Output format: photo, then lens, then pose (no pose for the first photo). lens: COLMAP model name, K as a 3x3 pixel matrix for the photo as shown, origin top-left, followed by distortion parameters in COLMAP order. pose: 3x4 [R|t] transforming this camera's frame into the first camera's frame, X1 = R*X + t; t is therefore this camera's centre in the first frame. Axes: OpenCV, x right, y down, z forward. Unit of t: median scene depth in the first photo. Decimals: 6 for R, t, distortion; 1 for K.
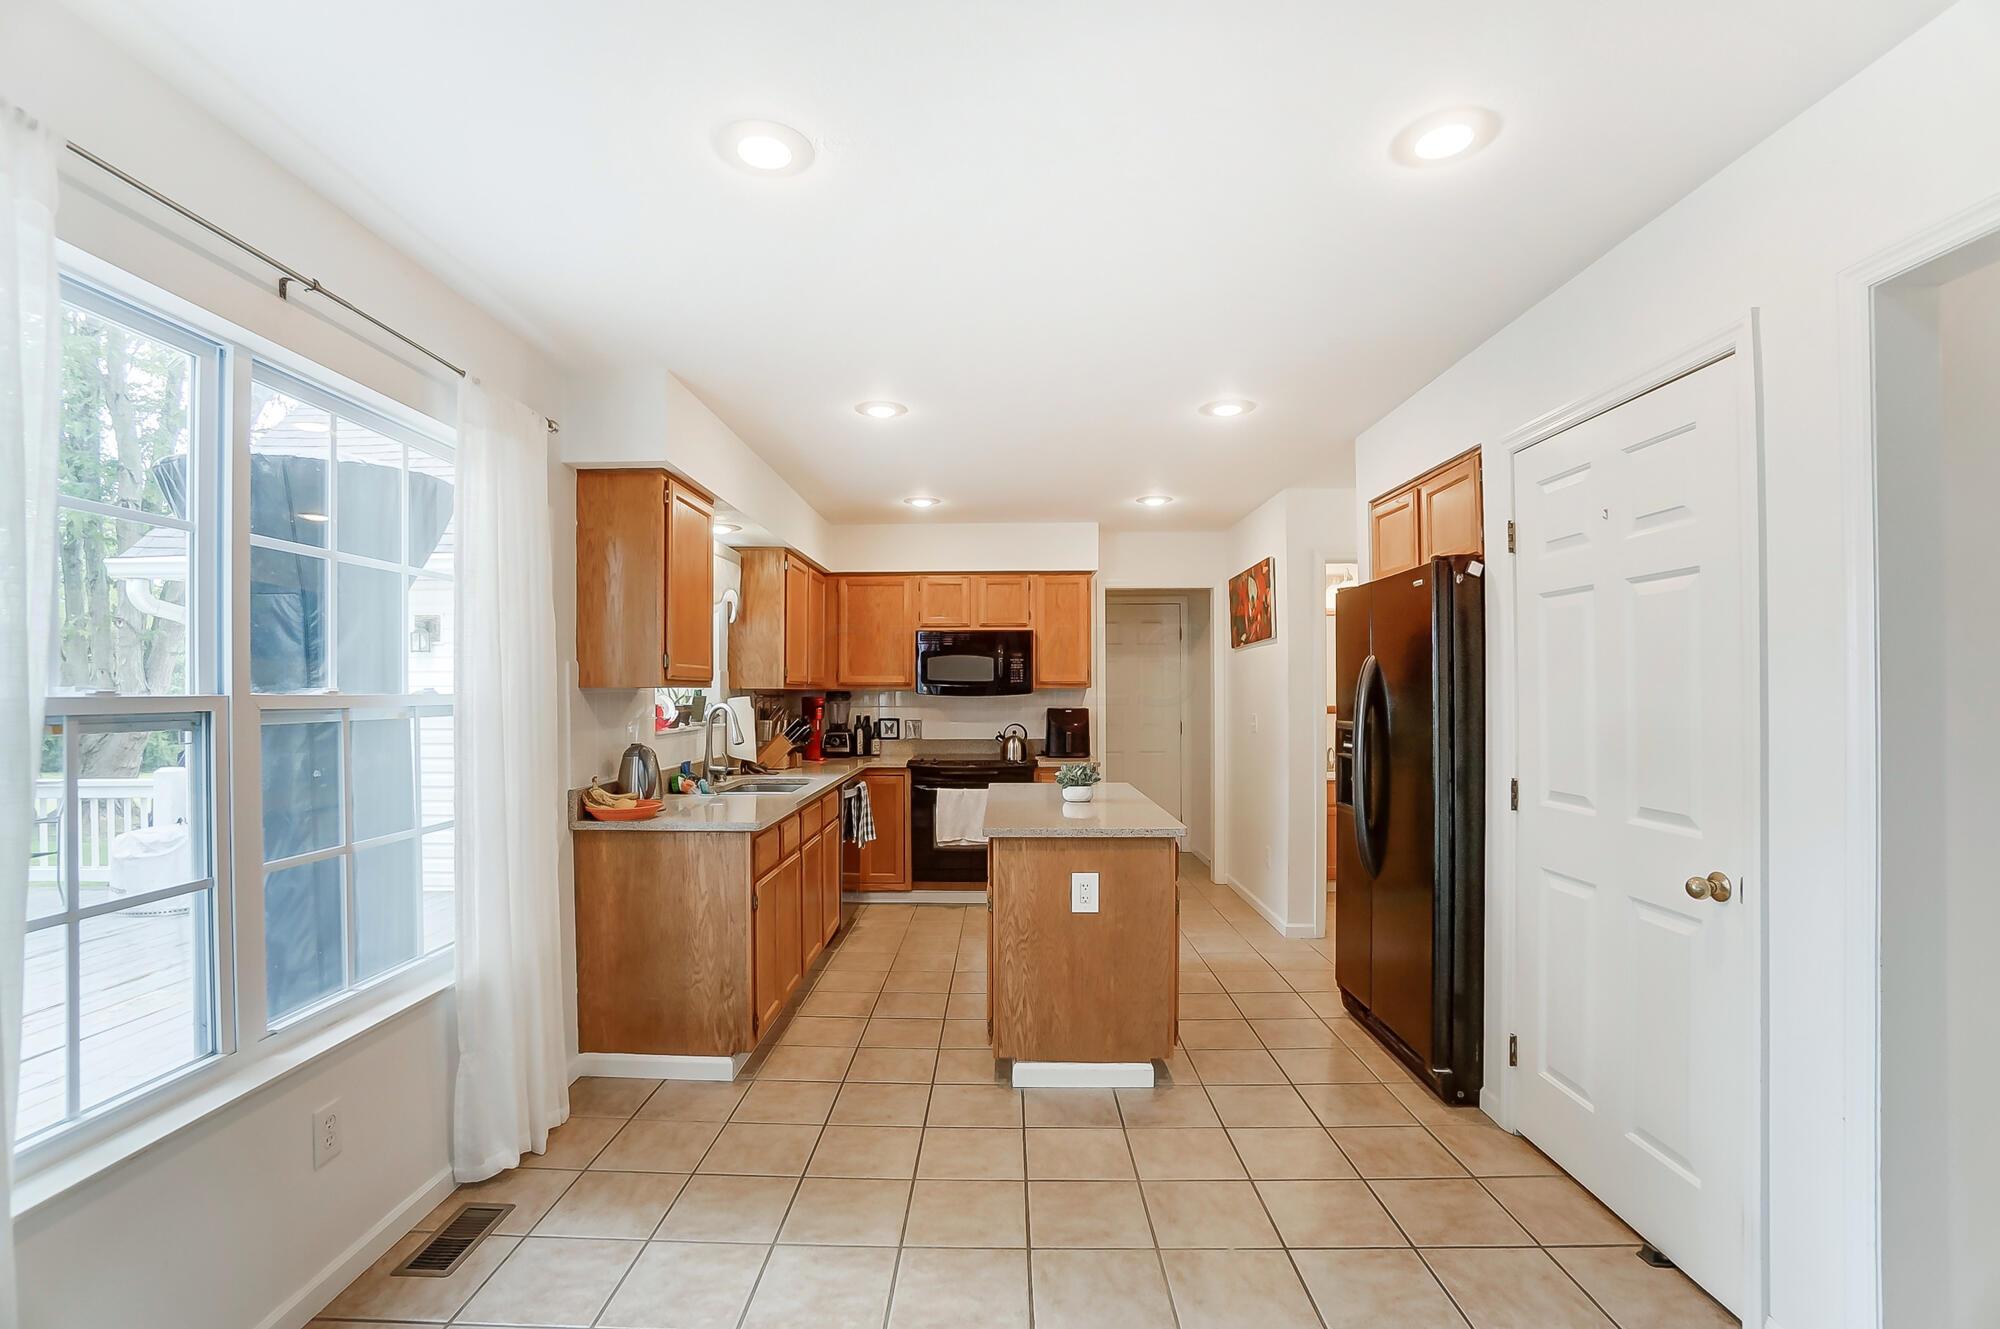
lens RADIAL K [[899.4, 0, 984.2], [0, 899.4, 705.3], [0, 0, 1]] dist [-0.058018, 0.023394]
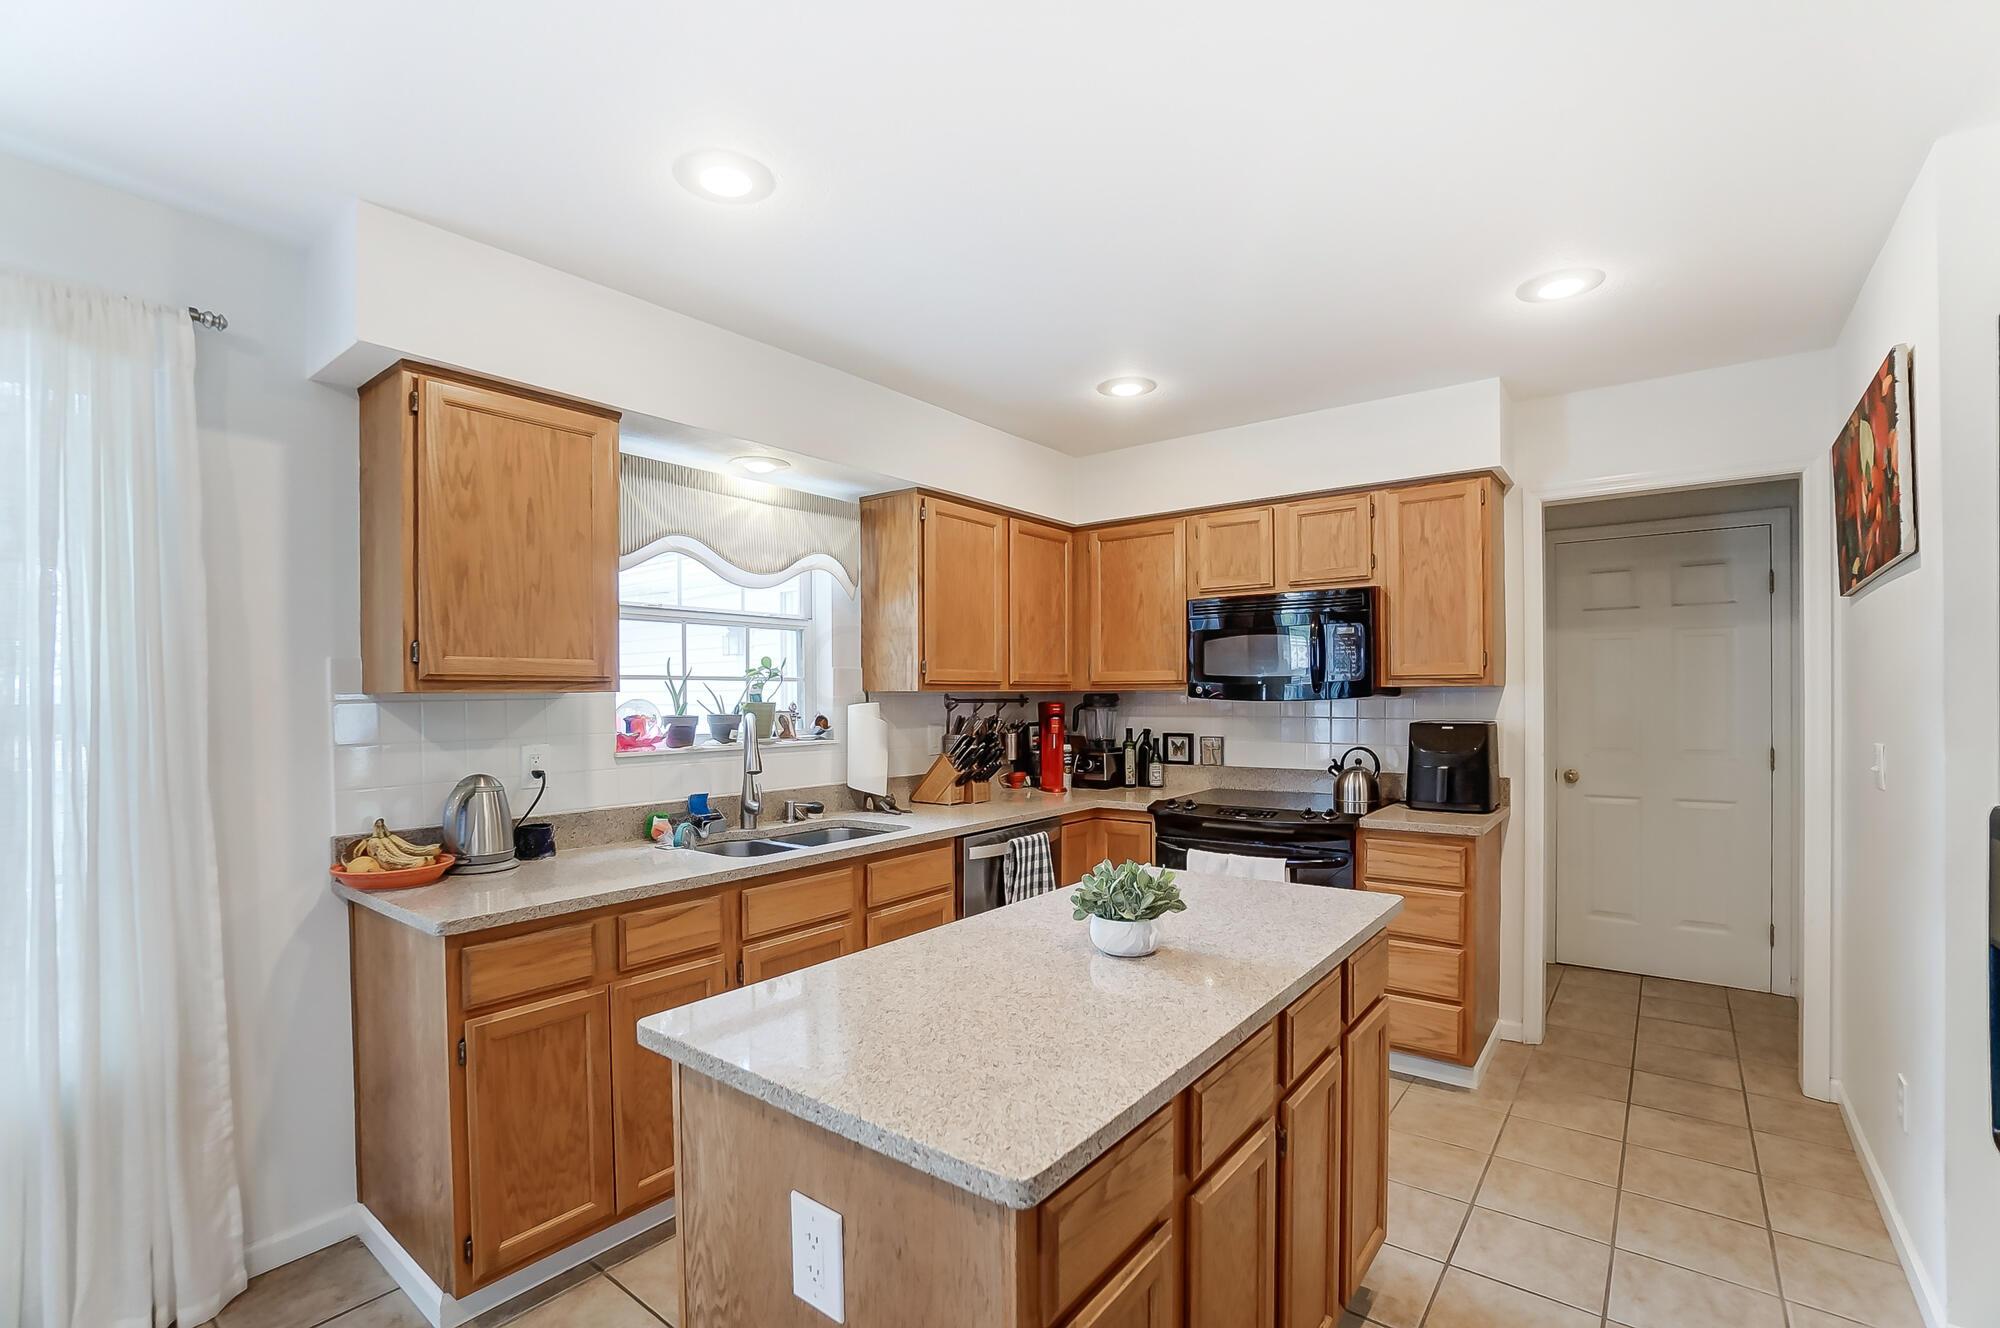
lens RADIAL K [[899.4, 0, 984.2], [0, 899.4, 704.8], [0, 0, 1]] dist [-0.058018, 0.023394]
pose [[0.799195, 0.002945, -0.601065, 0.194679], [-0.003481, 0.999994, 0.000271, -0.006929], [0.601062, 0.001876, 0.799200, 0.389086]]
